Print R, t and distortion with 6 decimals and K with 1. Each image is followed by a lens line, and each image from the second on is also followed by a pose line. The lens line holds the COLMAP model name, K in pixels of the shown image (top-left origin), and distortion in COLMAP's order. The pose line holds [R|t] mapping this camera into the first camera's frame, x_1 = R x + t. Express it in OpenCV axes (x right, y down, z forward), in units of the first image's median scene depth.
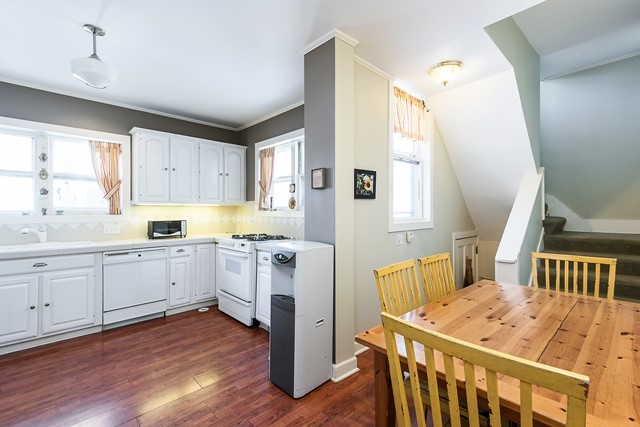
lens RADIAL K [[285.1, 0, 321.8], [0, 285.1, 210.7], [0, 0, 1]] dist [0.029856, -0.015121]
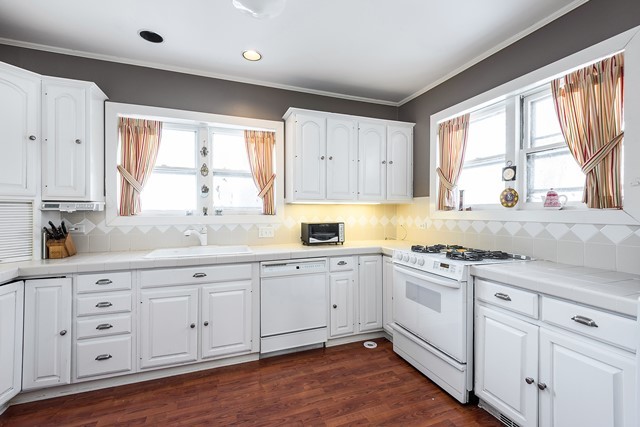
lens RADIAL K [[282.1, 0, 320.0], [0, 282.1, 213.5], [0, 0, 1]] dist [0.025975, -0.016546]
pose [[0.920610, 0.003648, -0.390466, -0.255885], [0.000344, 0.999948, 0.010154, 0.000304], [0.390483, -0.009482, 0.920561, 0.293237]]
